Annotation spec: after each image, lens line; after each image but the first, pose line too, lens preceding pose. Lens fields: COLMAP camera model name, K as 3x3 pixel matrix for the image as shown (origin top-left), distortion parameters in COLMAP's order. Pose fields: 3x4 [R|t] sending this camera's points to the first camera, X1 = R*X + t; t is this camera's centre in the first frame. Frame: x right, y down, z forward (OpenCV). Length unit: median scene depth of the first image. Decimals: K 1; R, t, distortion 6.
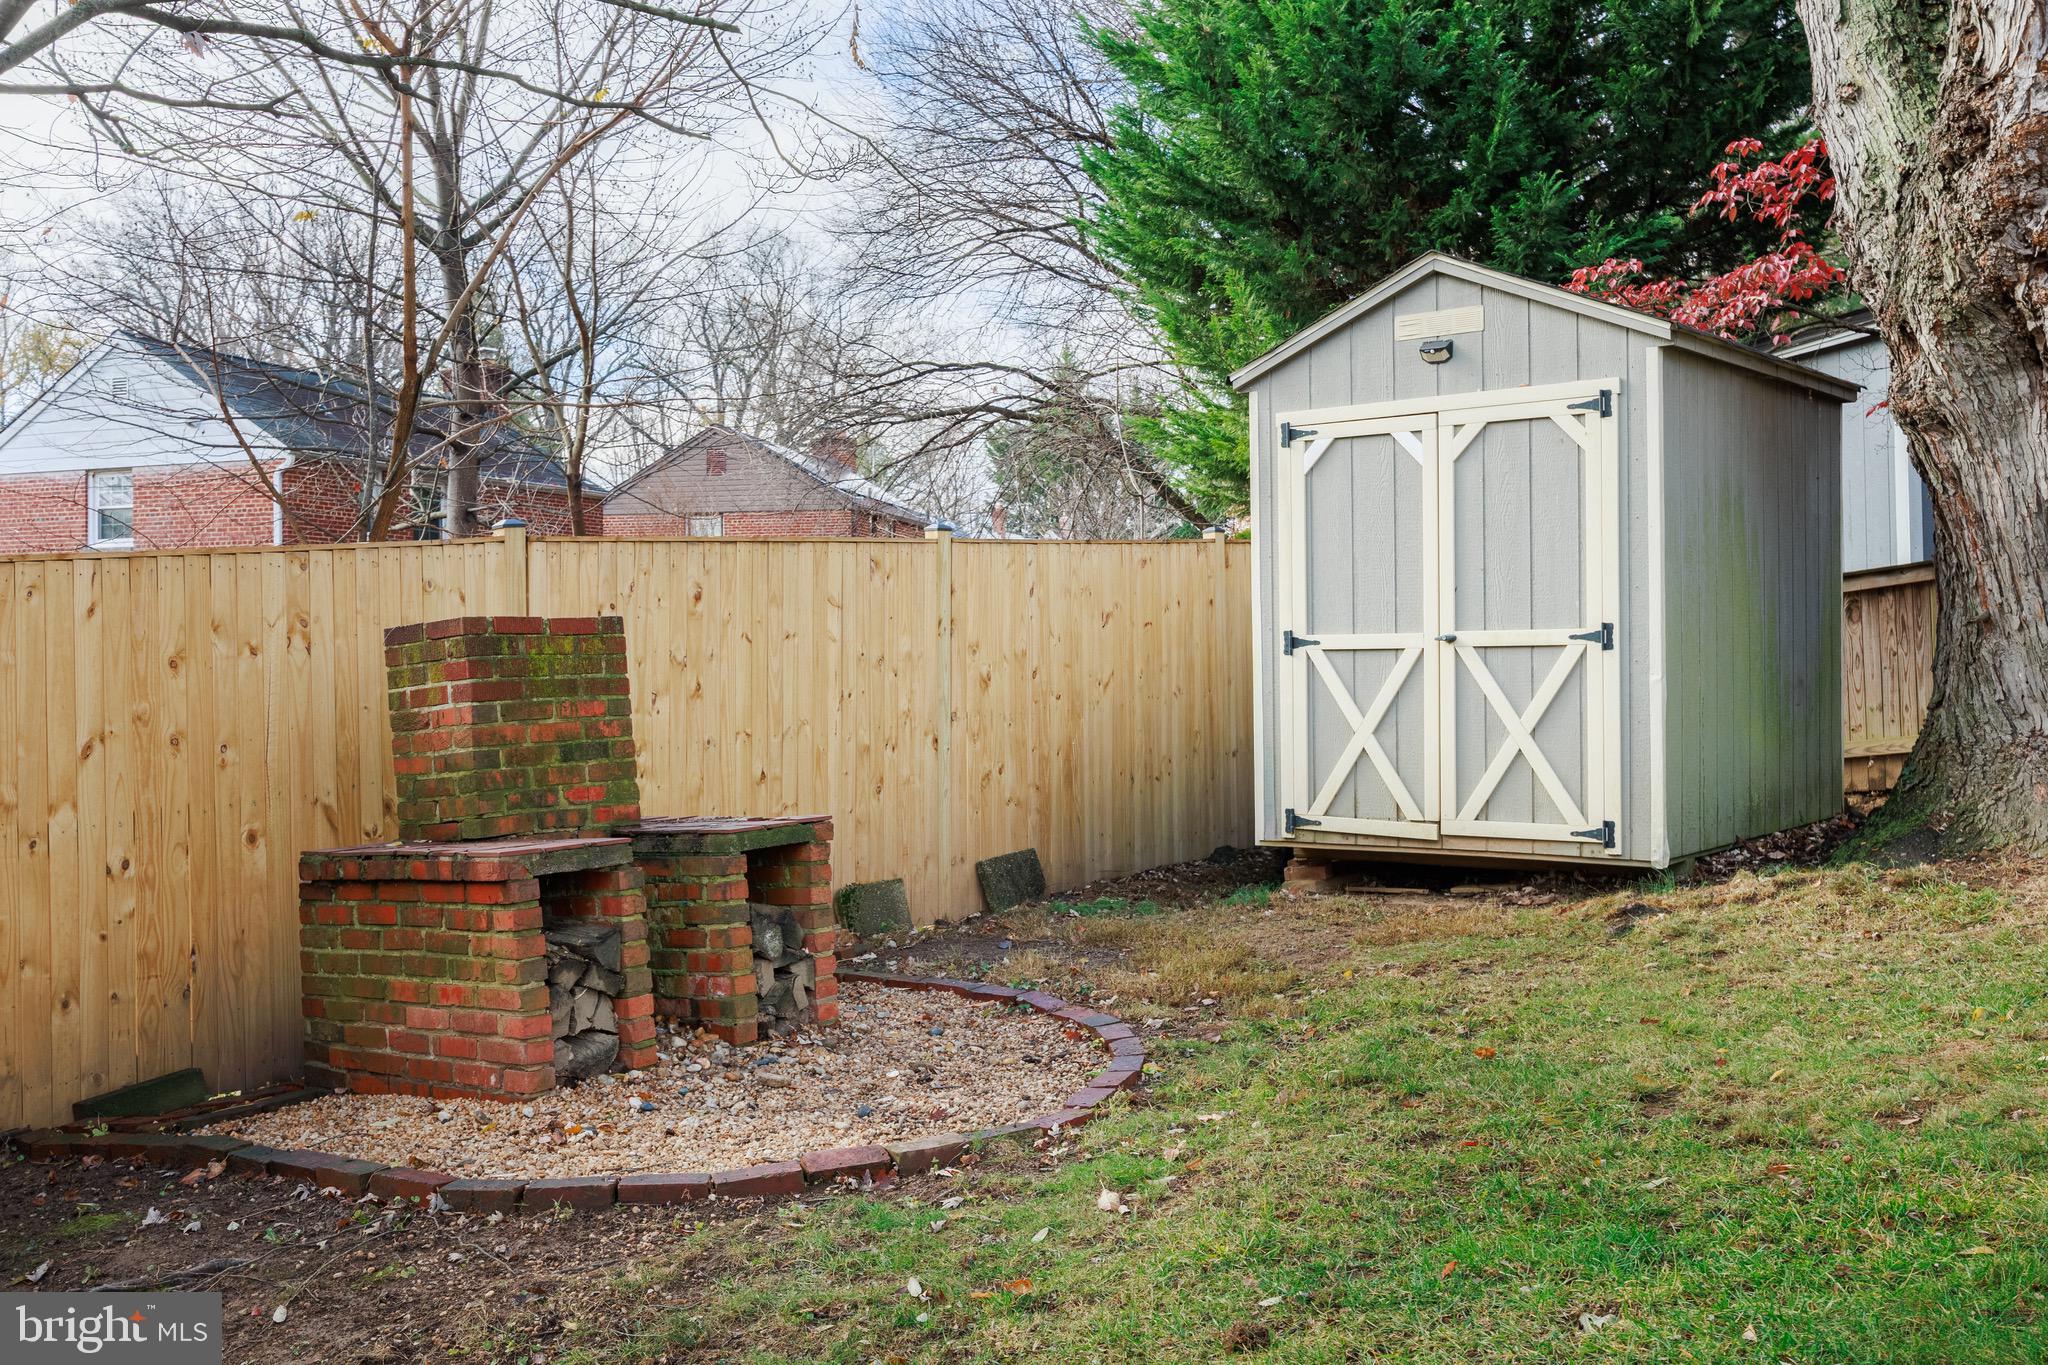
lens RADIAL K [[1929.6, 0, 1024.7], [0, 1929.6, 684.1], [0, 0, 1]] dist [-0.010967, 0.000000]
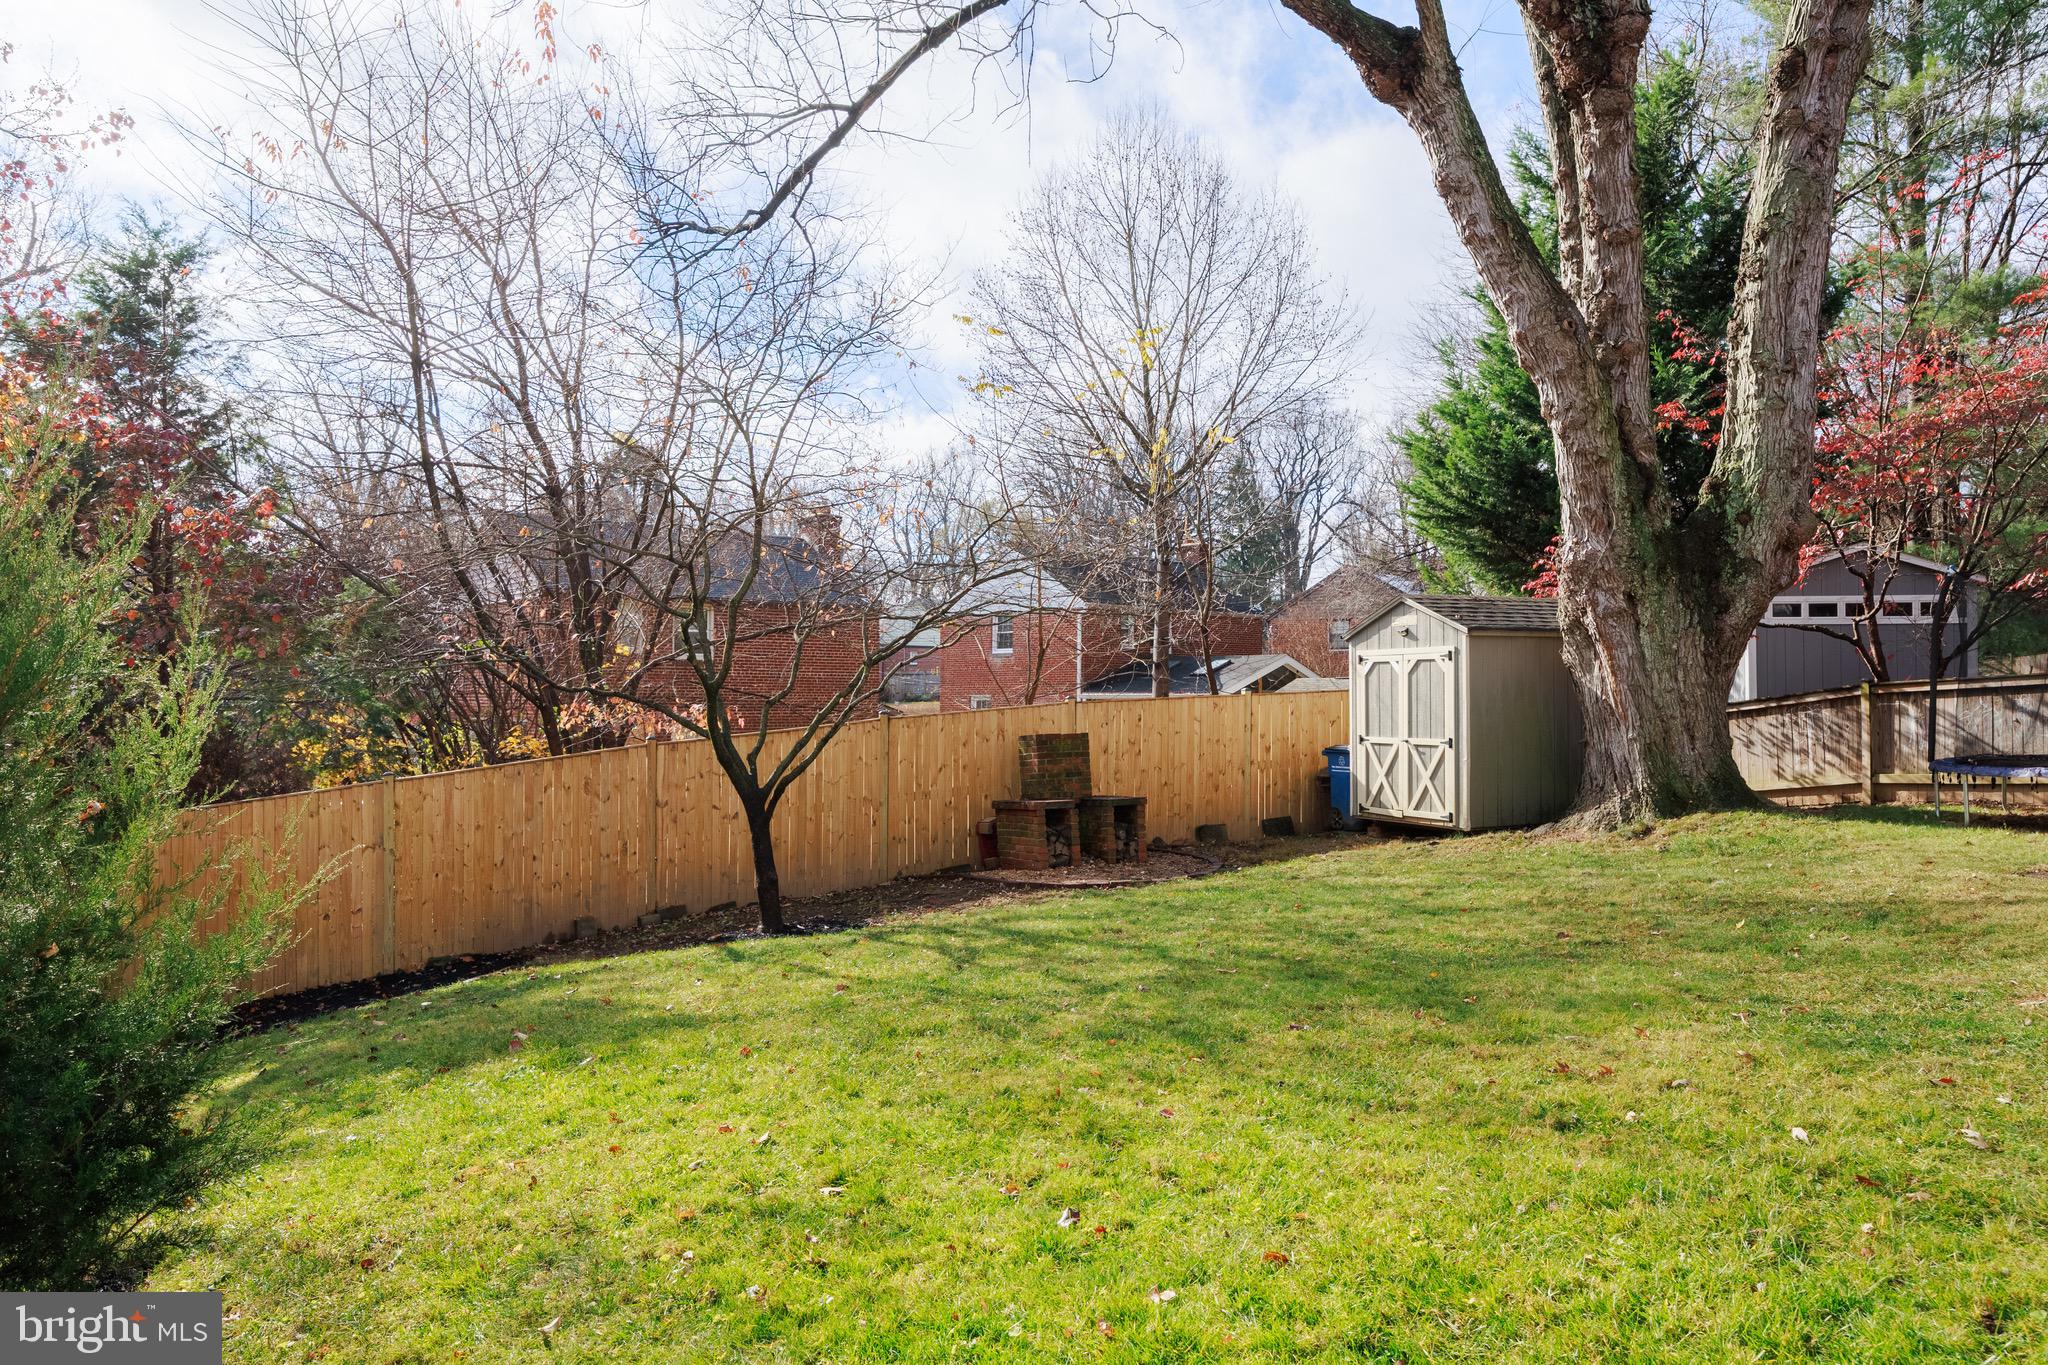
lens RADIAL K [[1431.9, 0, 1016.8], [0, 1431.9, 679.2], [0, 0, 1]] dist [-0.004817, 0.004886]
pose [[0.894448, 0.007454, -0.447110, 0.647026], [-0.014210, 0.999830, -0.011758, -0.081309], [0.446947, 0.016870, 0.894401, -1.031521]]
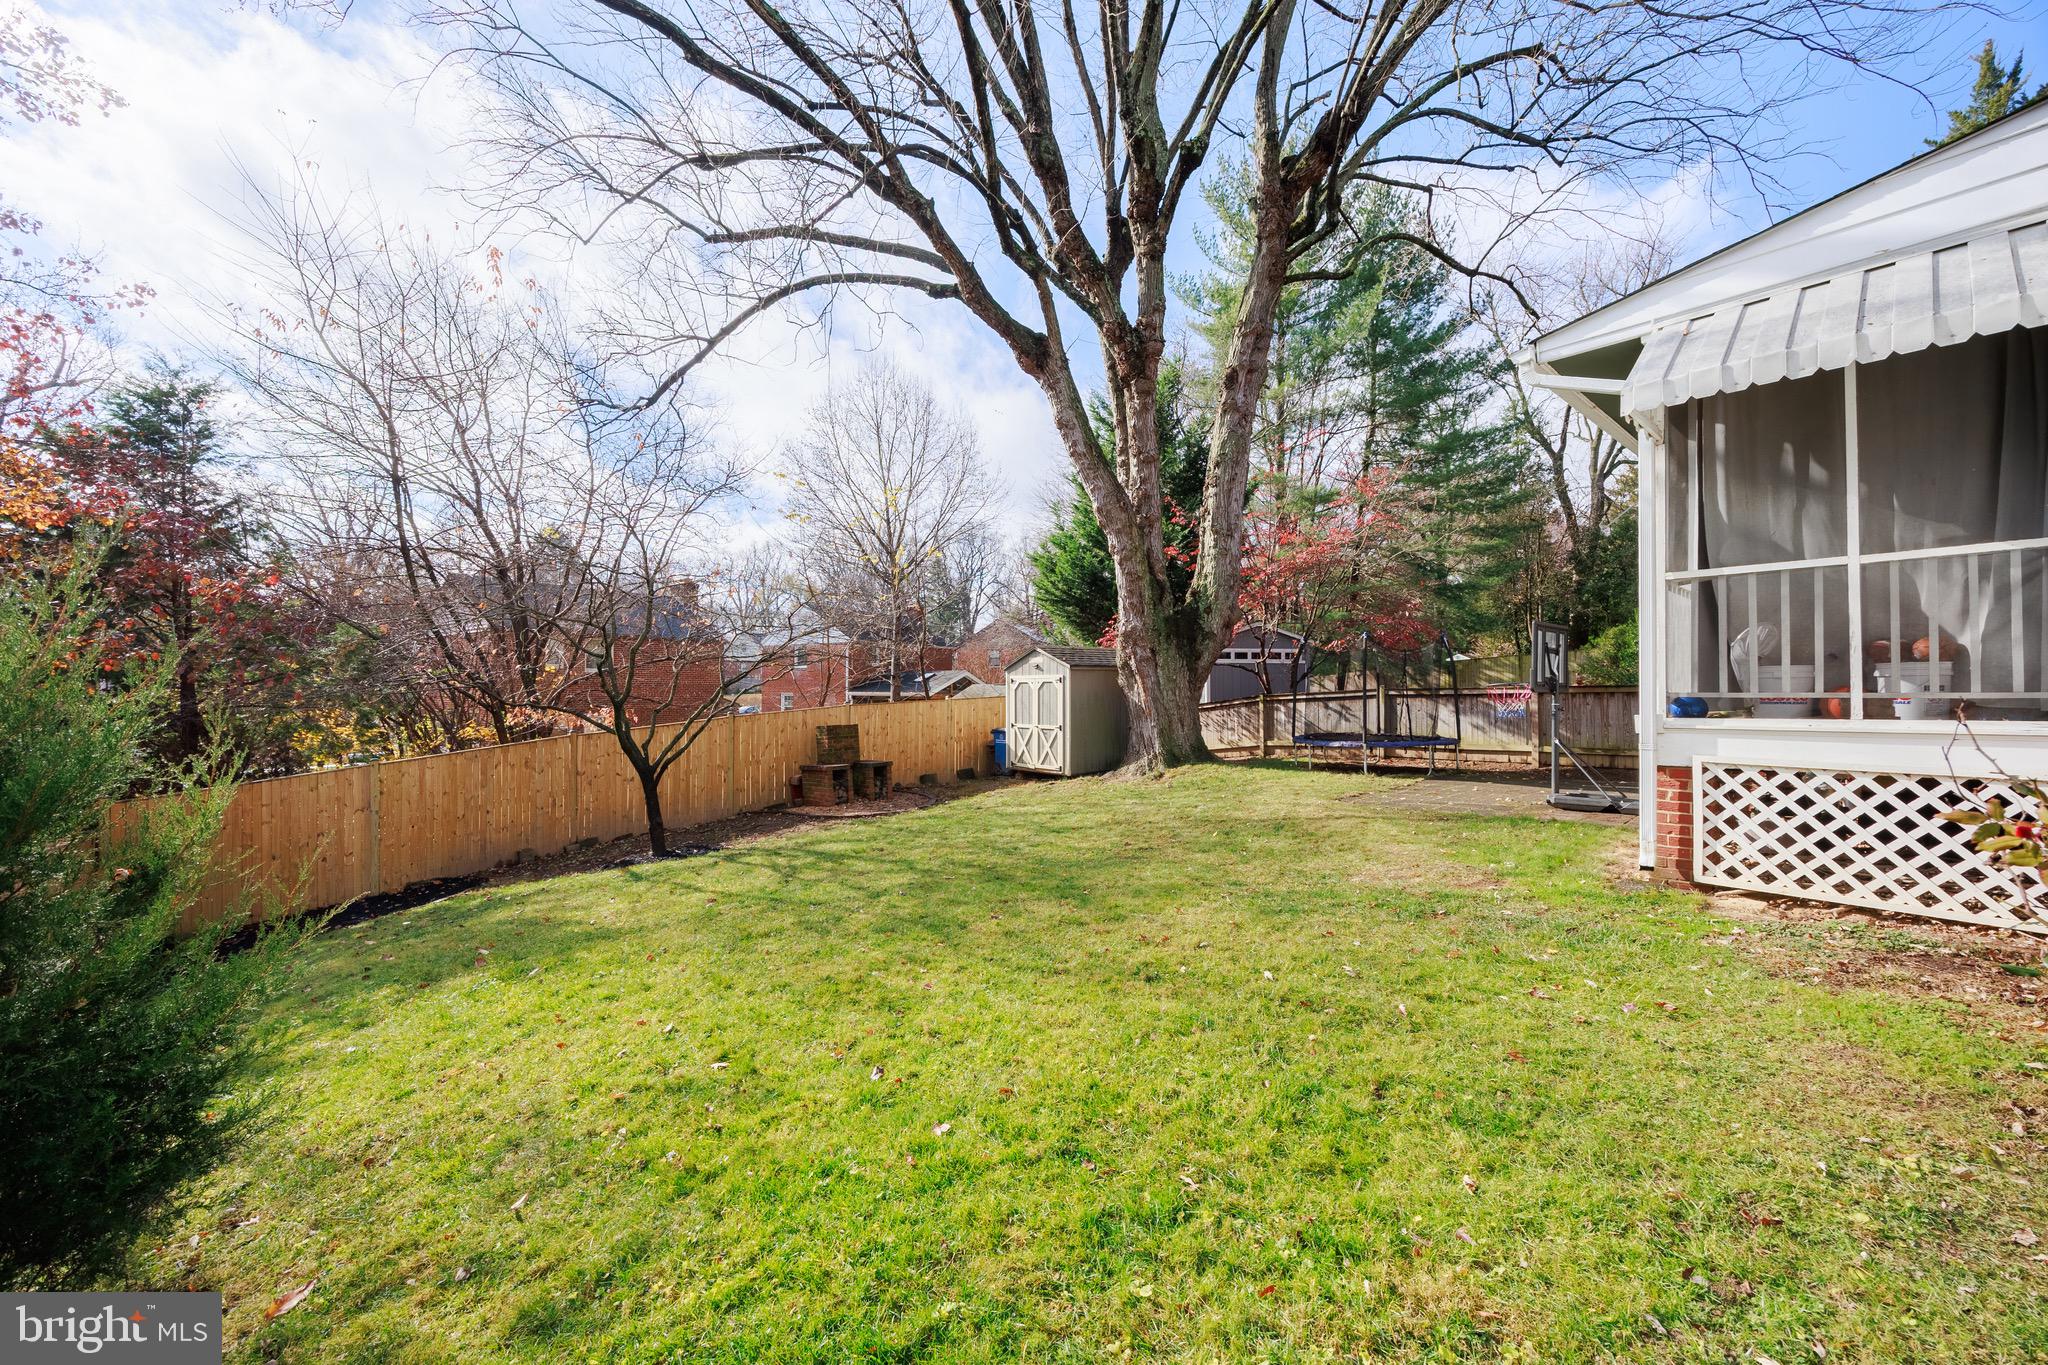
lens RADIAL K [[808.5, 0, 1034.3], [0, 808.5, 687.1], [0, 0, 1]] dist [-0.000958, -0.000397]
pose [[0.982069, 0.013660, -0.188028, 0.617373], [-0.015145, 0.999864, -0.006462, -0.114218], [0.187914, 0.009194, 0.982143, -1.014758]]
